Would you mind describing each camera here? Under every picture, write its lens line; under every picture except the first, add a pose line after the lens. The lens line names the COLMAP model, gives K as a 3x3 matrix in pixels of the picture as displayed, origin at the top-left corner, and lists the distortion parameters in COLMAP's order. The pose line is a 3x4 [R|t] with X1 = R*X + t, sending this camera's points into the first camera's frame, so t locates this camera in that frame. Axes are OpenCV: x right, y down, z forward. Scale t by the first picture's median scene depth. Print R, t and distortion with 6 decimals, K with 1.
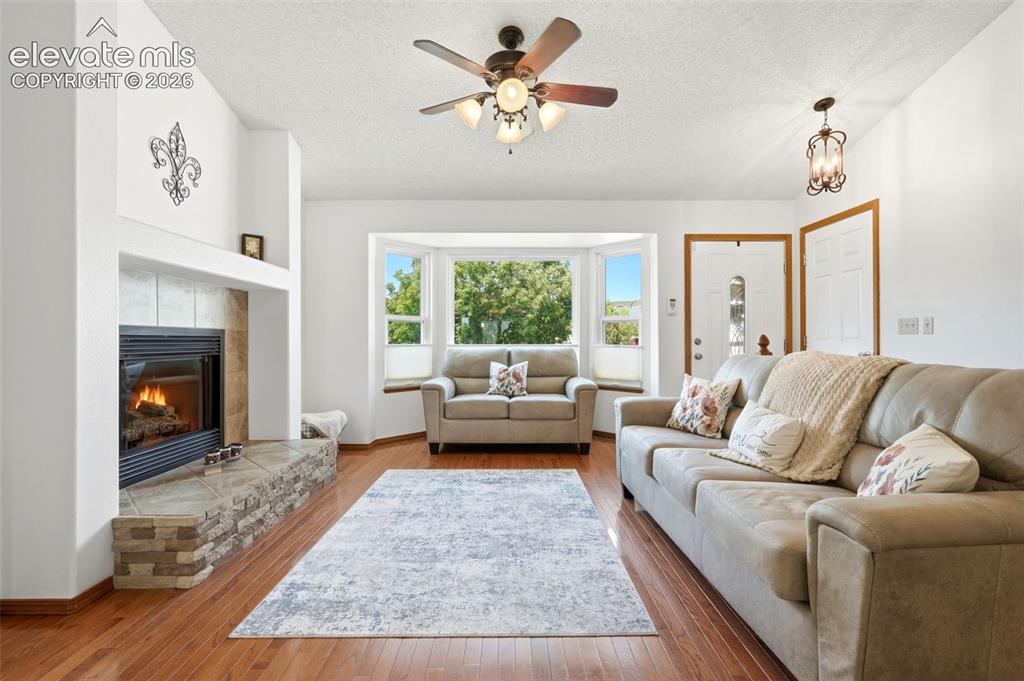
lens RADIAL K [[461.1, 0, 510.3], [0, 461.1, 335.5], [0, 0, 1]] dist [-0.017285, 0.010437]
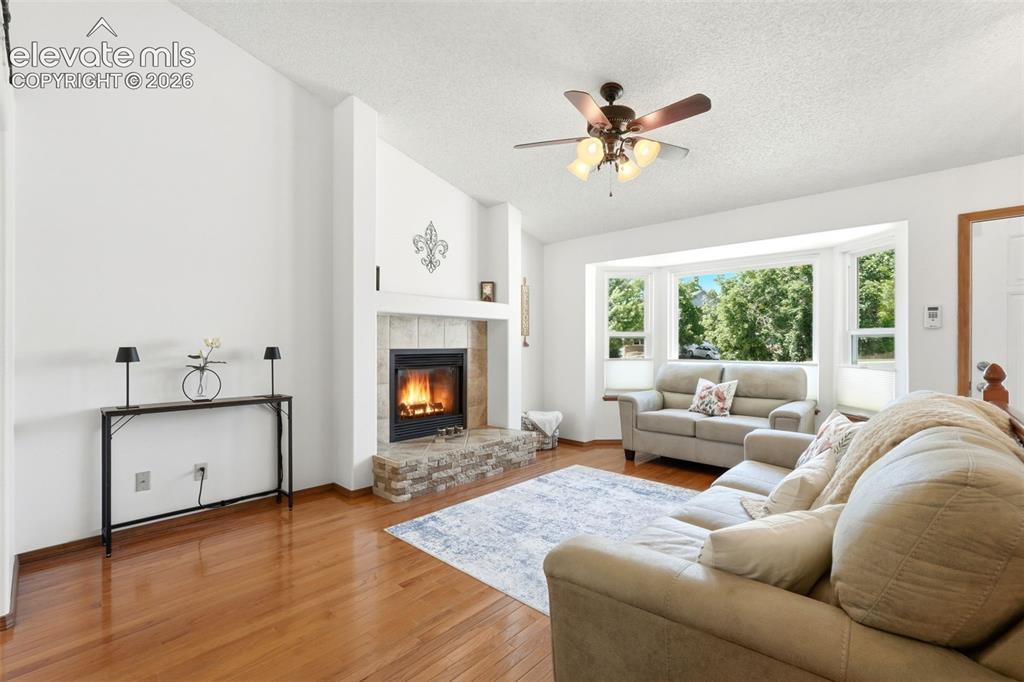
lens RADIAL K [[447.5, 0, 512.0], [0, 447.5, 341.0], [0, 0, 1]] dist [-0.015760, 0.009924]
pose [[0.732170, -0.002121, -0.681119, 0.460882], [0.003731, 0.999993, 0.000897, -0.037549], [0.681112, -0.003198, 0.732172, 0.035704]]
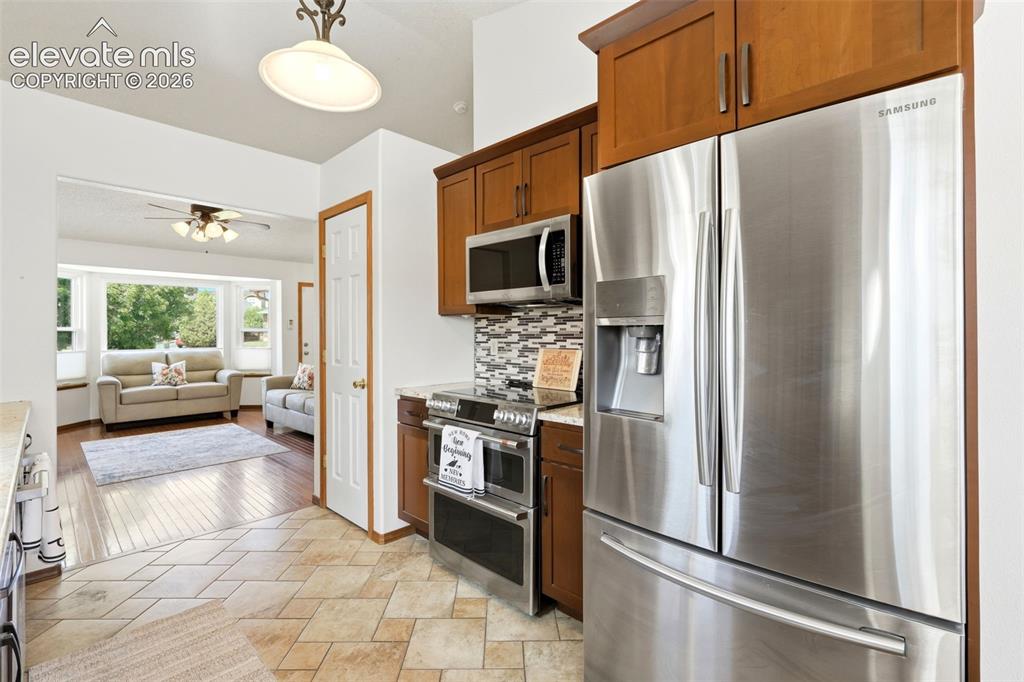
lens RADIAL K [[461.1, 0, 510.3], [0, 461.1, 336.0], [0, 0, 1]] dist [-0.017285, 0.010437]
pose [[0.695500, -0.009383, 0.718465, -0.403261], [-0.001729, 0.999890, 0.014733, -0.061590], [-0.718524, -0.011489, 0.695407, -1.014376]]
